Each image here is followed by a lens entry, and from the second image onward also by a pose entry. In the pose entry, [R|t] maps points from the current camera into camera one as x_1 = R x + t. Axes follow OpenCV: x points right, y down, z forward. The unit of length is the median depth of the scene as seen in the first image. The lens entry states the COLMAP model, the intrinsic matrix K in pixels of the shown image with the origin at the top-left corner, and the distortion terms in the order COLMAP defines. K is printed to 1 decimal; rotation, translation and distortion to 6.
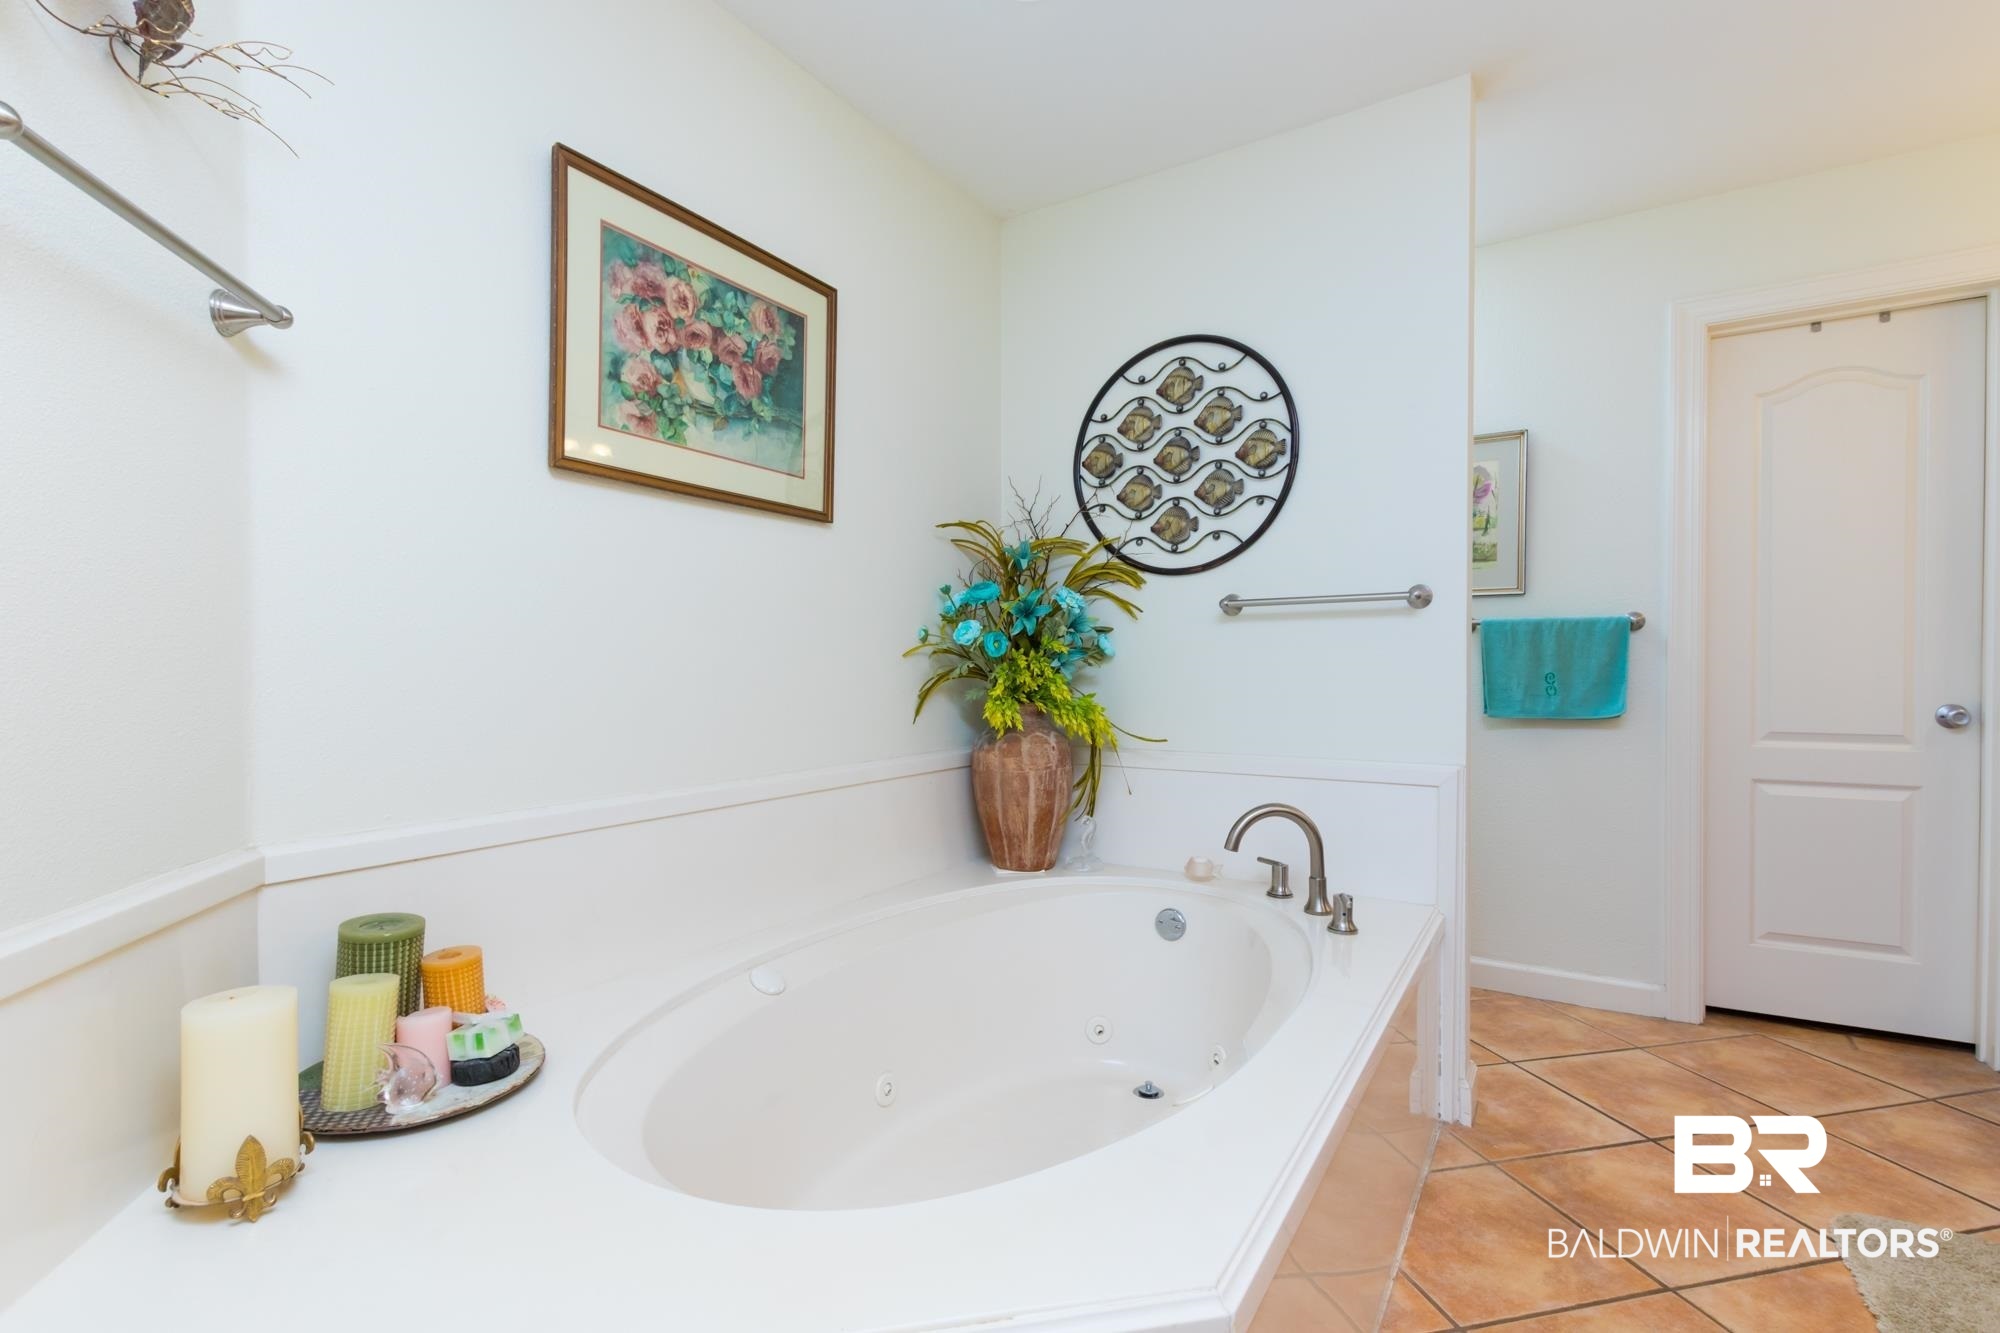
lens RADIAL K [[905.1, 0, 1007.4], [0, 905.1, 663.5], [0, 0, 1]] dist [0.001569, -0.002994]
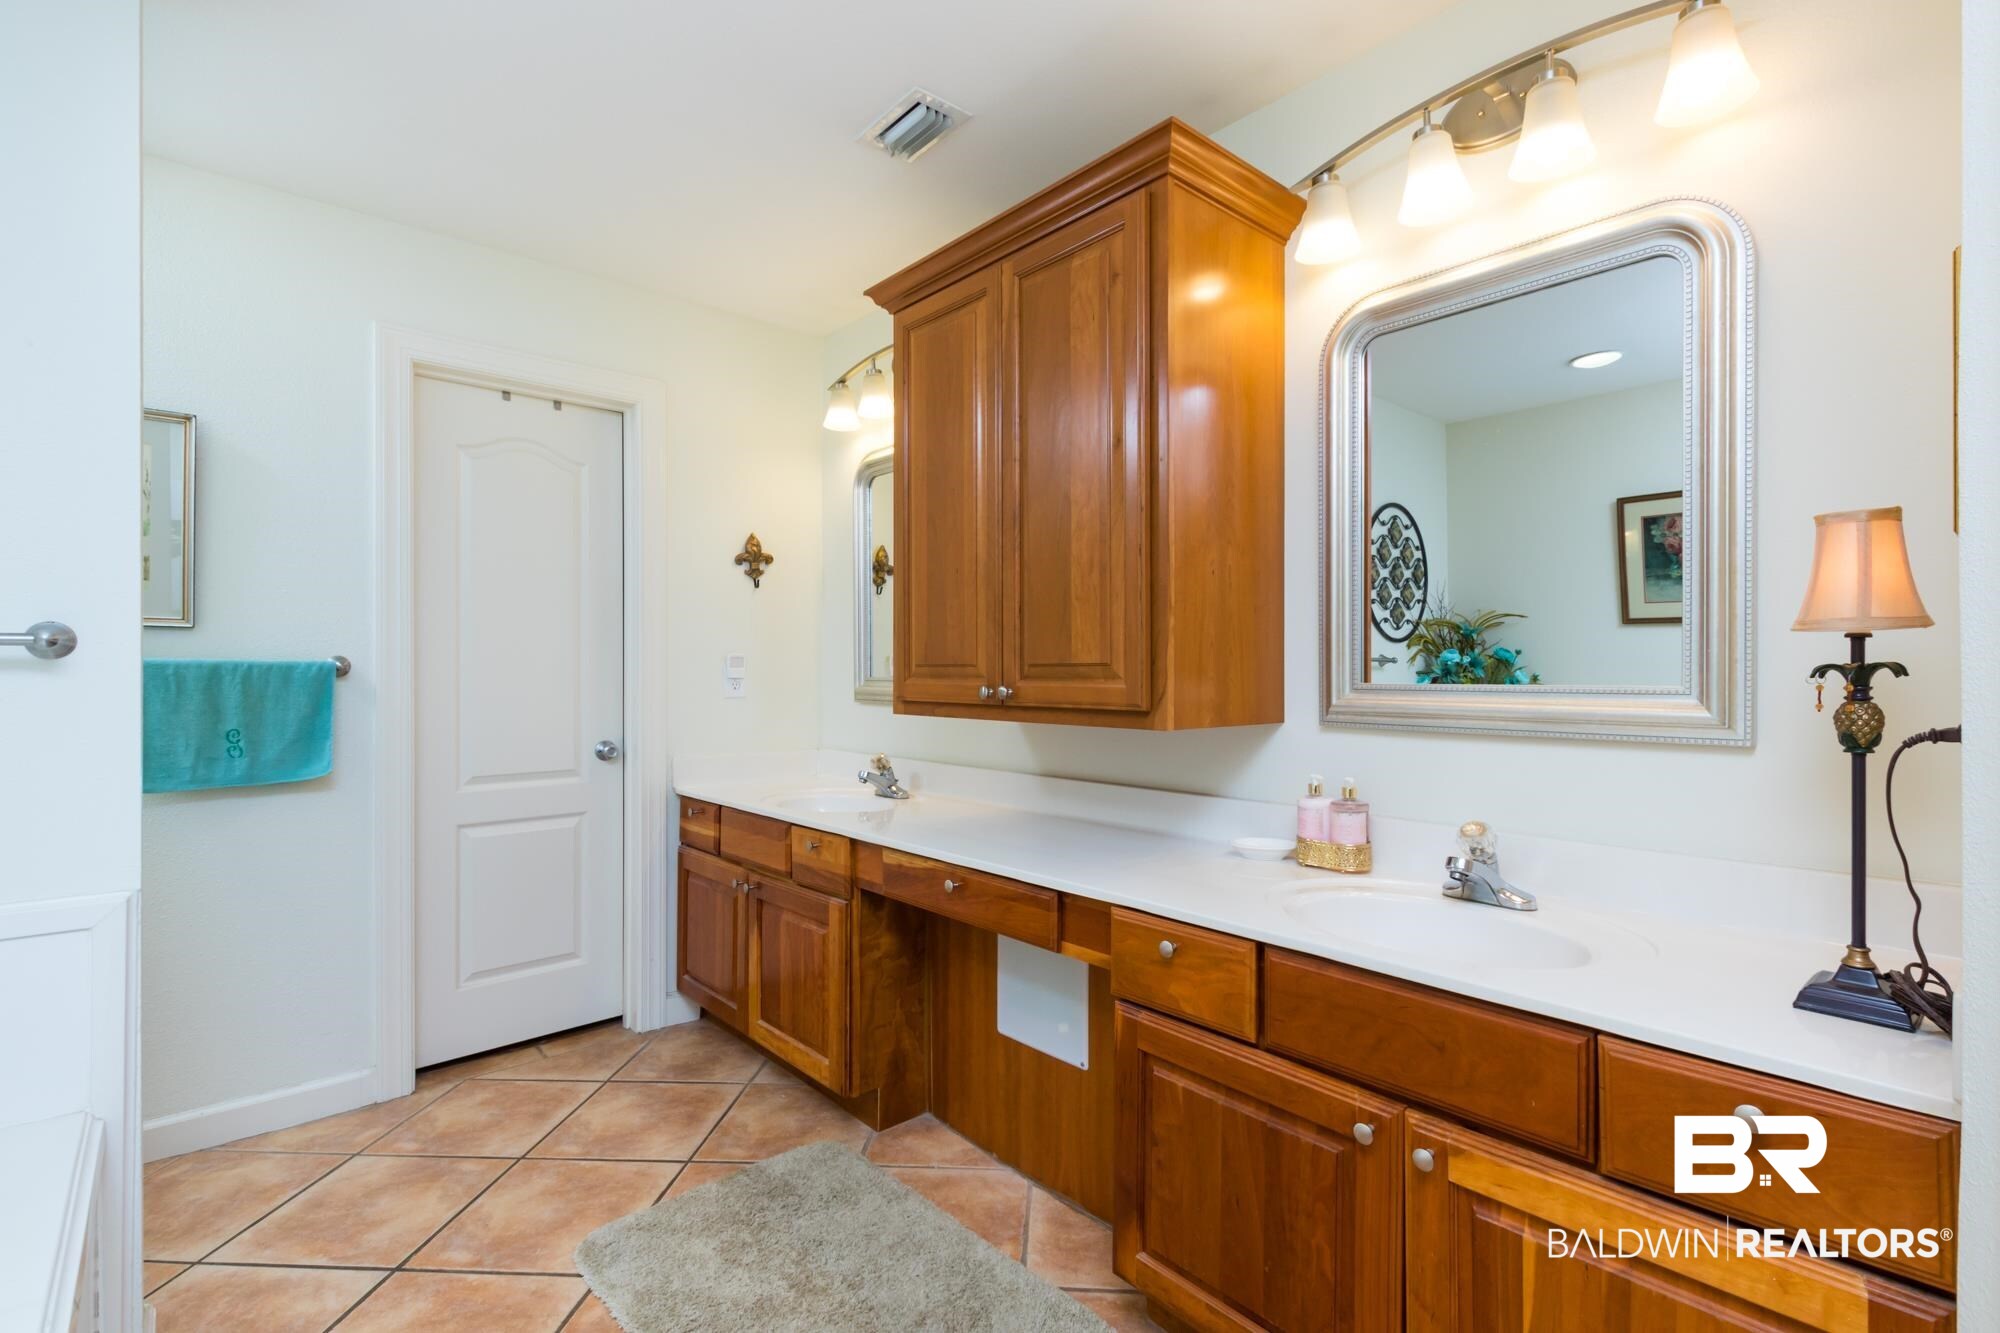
lens RADIAL K [[905.1, 0, 1001.2], [0, 905.1, 668.2], [0, 0, 1]] dist [0.001569, -0.002994]
pose [[0.270597, 0.004699, 0.962681, 0.016332], [0.005787, 0.999962, -0.006507, -0.038760], [-0.962675, 0.007332, 0.270559, 0.147443]]
